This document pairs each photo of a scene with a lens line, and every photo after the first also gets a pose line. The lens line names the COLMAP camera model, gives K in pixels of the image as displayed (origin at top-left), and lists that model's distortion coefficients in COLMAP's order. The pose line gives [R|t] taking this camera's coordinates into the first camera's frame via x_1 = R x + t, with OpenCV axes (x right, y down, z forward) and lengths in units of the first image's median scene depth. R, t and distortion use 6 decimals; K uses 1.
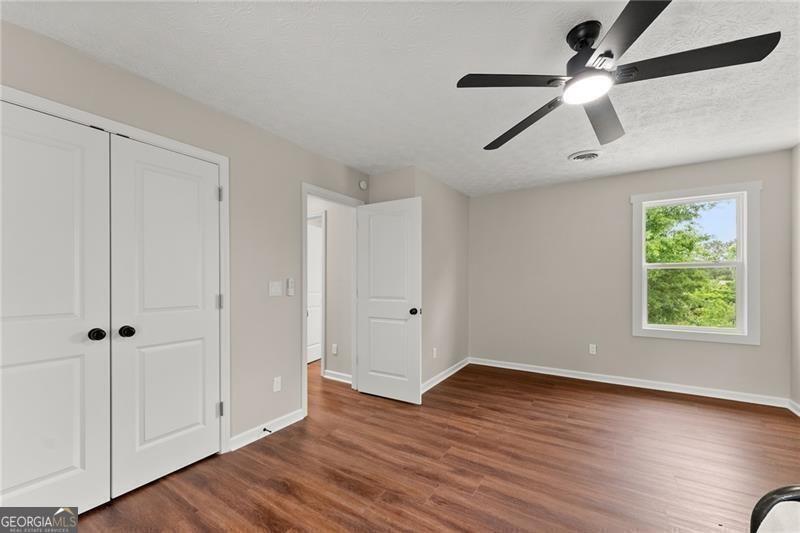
lens RADIAL K [[323.1, 0, 400.0], [0, 323.1, 279.9], [0, 0, 1]] dist [0.000104, -0.000018]
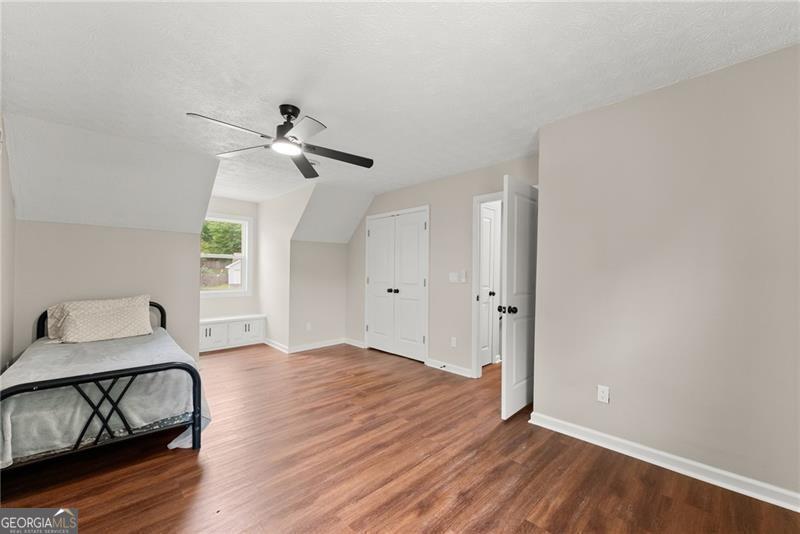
lens RADIAL K [[325.0, 0, 395.8], [0, 325.0, 270.8], [0, 0, 1]] dist [-0.000470, -0.000075]
pose [[-0.229938, 0.001844, -0.973204, 1.225571], [-0.009461, 0.999947, 0.004130, -0.008596], [0.973159, 0.010157, -0.229908, 1.173209]]
